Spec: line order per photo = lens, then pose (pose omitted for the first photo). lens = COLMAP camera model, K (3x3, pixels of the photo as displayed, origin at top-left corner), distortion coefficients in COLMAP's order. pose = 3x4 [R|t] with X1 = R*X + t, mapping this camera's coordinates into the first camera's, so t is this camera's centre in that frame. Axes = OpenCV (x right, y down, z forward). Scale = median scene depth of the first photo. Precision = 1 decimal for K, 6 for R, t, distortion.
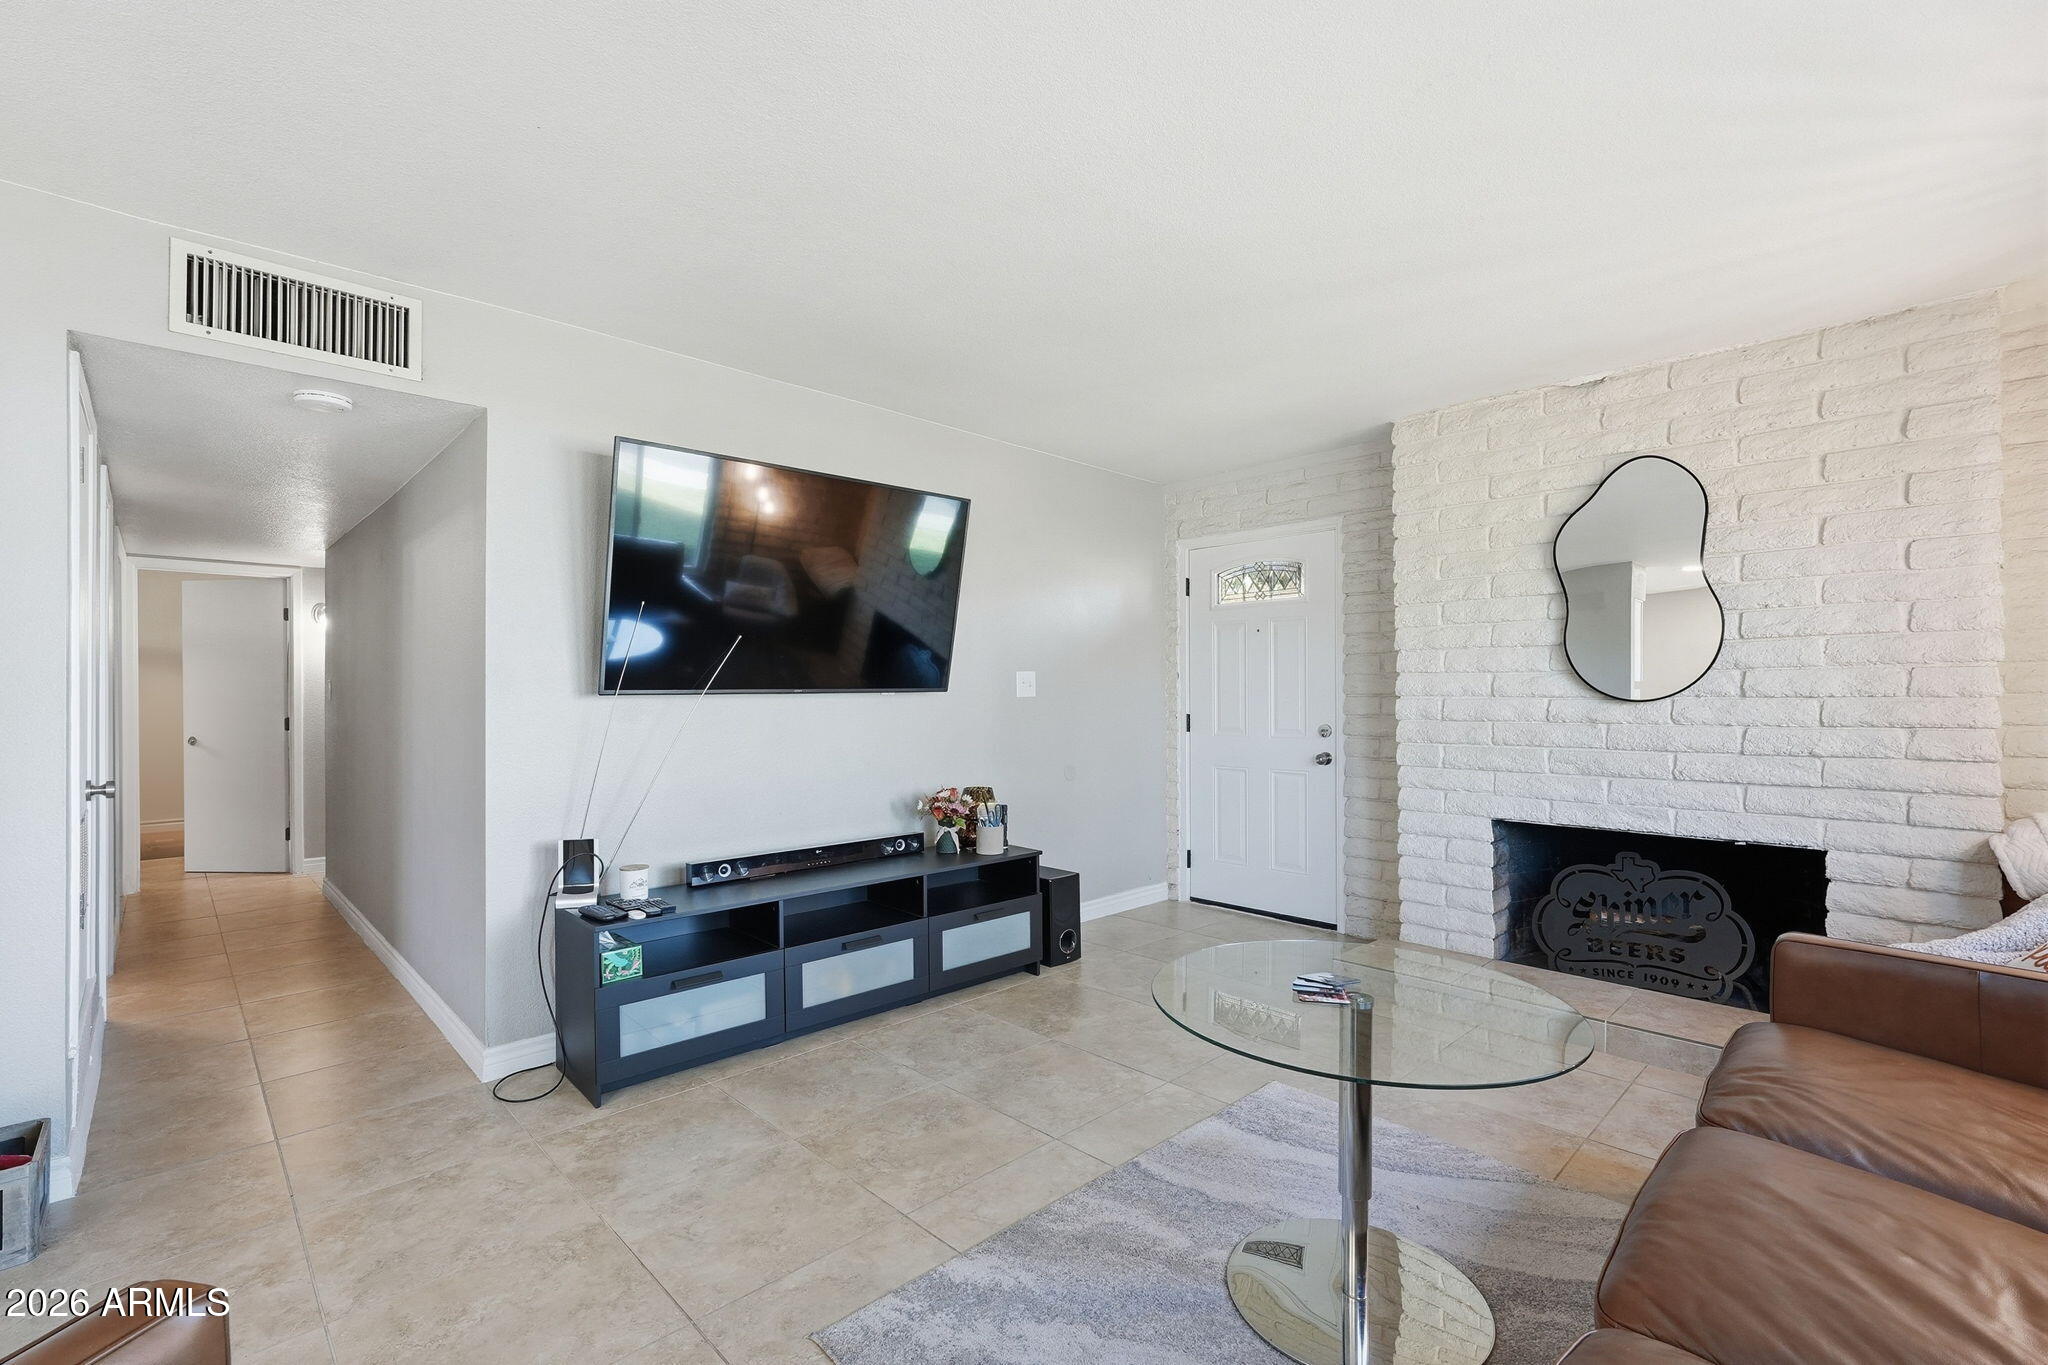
lens RADIAL K [[904.2, 0, 1013.1], [0, 904.2, 684.8], [0, 0, 1]] dist [-0.017529, 0.006783]
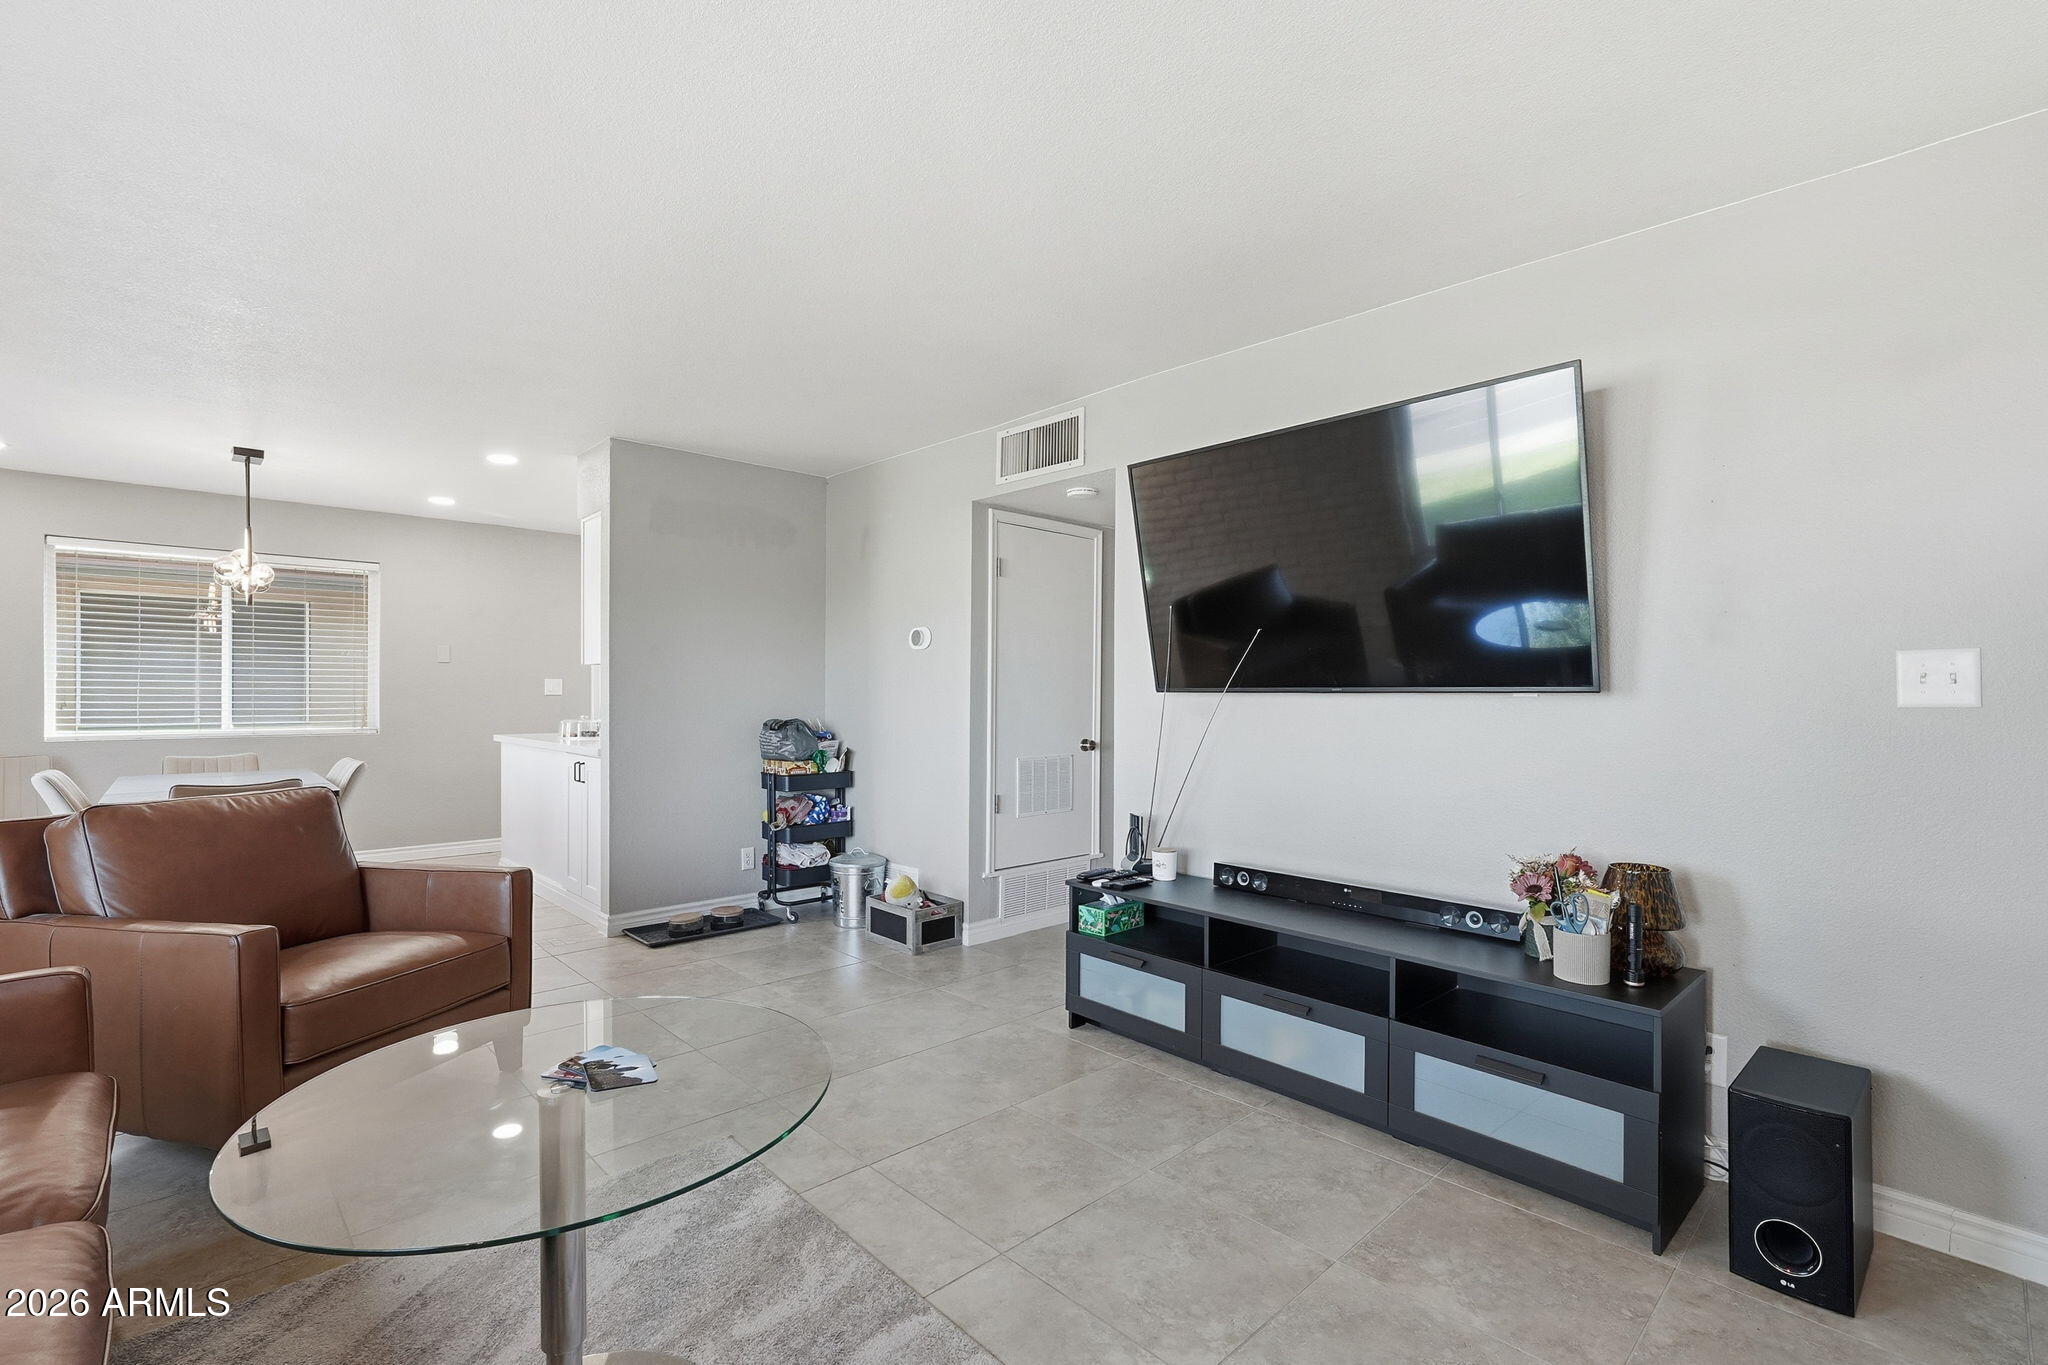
lens RADIAL K [[904.2, 0, 1024.9], [0, 904.2, 697.8], [0, 0, 1]] dist [-0.017529, 0.006783]
pose [[0.003887, 0.009109, -0.999951, 0.655794], [-0.002073, 0.999956, 0.009101, 0.007761], [0.999990, 0.002037, 0.003906, 0.801490]]
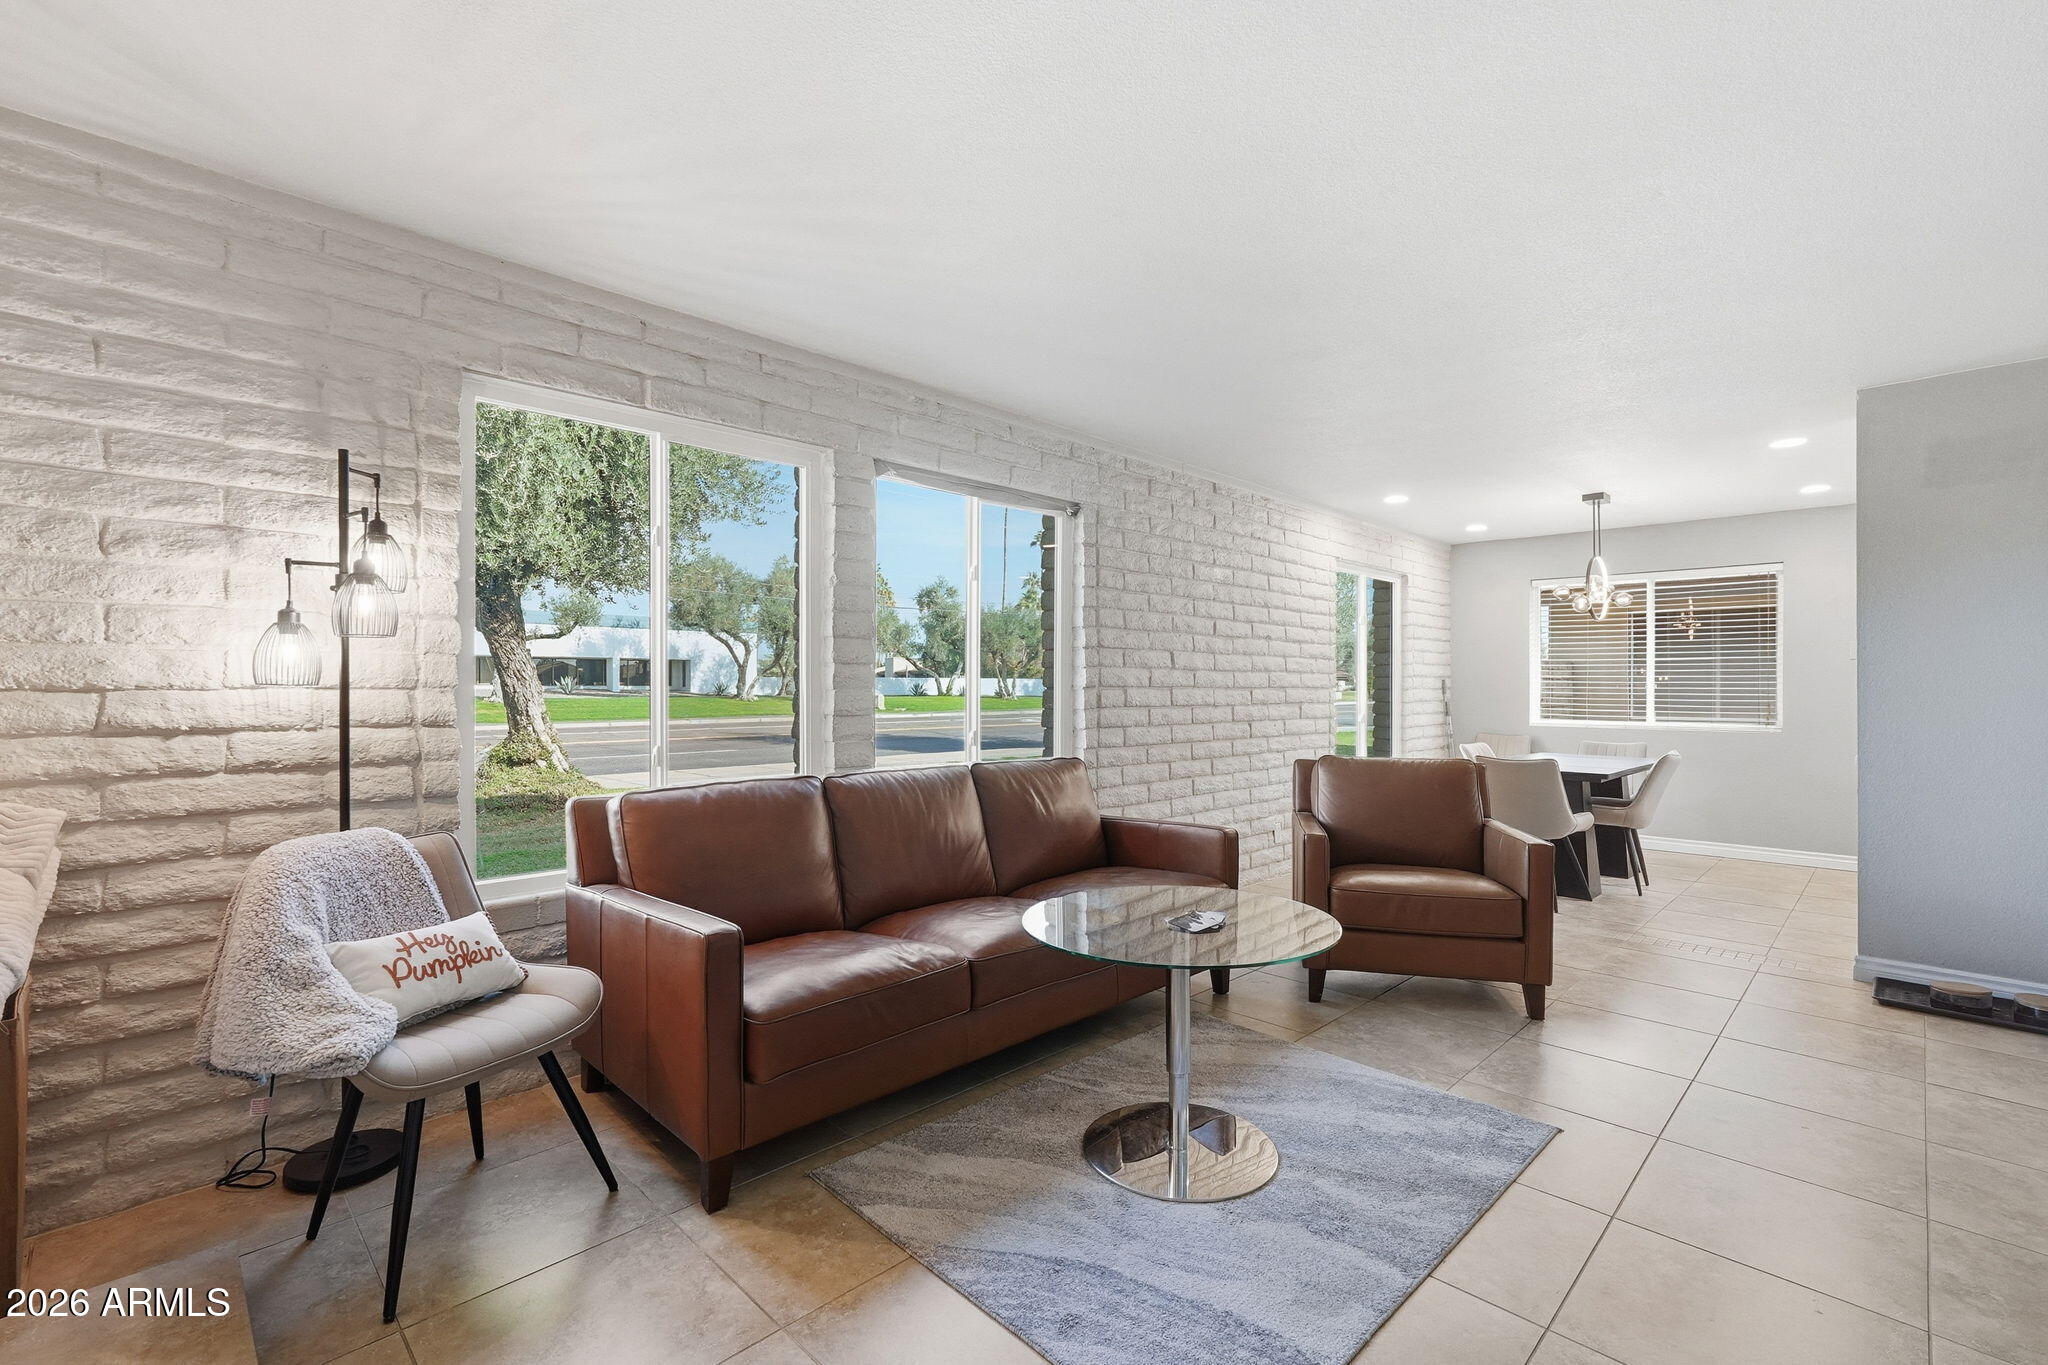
lens RADIAL K [[904.2, 0, 1018.4], [0, 904.2, 682.3], [0, 0, 1]] dist [-0.017529, 0.006783]
pose [[-0.999856, 0.003467, -0.016592, 0.366083], [0.003636, 0.999942, -0.010130, 0.011081], [0.016556, -0.010189, -0.999811, 1.329165]]
